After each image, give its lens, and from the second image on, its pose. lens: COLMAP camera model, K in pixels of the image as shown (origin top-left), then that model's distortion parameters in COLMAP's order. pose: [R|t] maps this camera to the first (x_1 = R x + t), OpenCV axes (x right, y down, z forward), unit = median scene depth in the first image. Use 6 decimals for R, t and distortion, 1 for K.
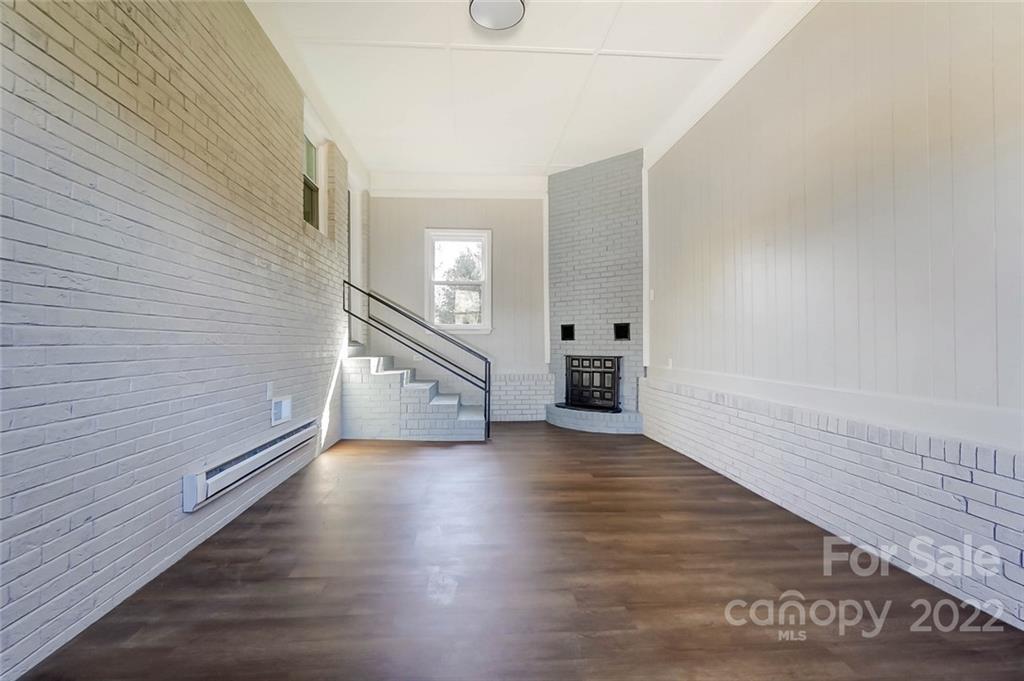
lens RADIAL K [[459.9, 0, 509.2], [0, 459.9, 338.7], [0, 0, 1]] dist [-0.047690, 0.011850]
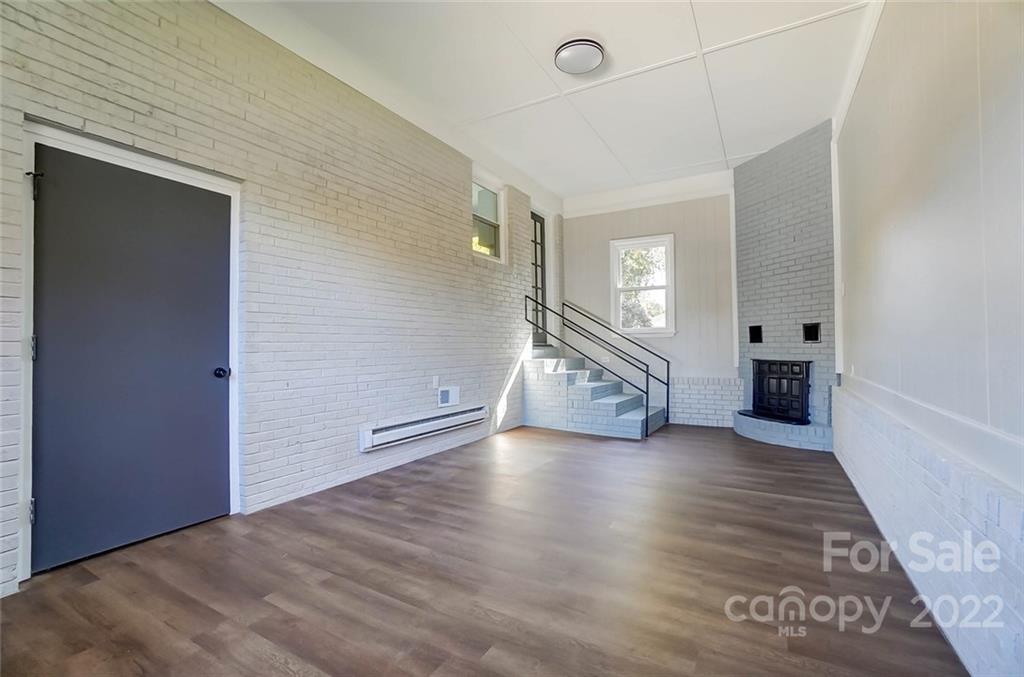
lens RADIAL K [[459.9, 0, 514.1], [0, 459.9, 338.0], [0, 0, 1]] dist [-0.047690, 0.011850]
pose [[0.827998, -0.011611, -0.560610, 0.266107], [0.010369, 0.999932, -0.005395, -0.007013], [0.560635, -0.001346, 0.828062, -0.029730]]
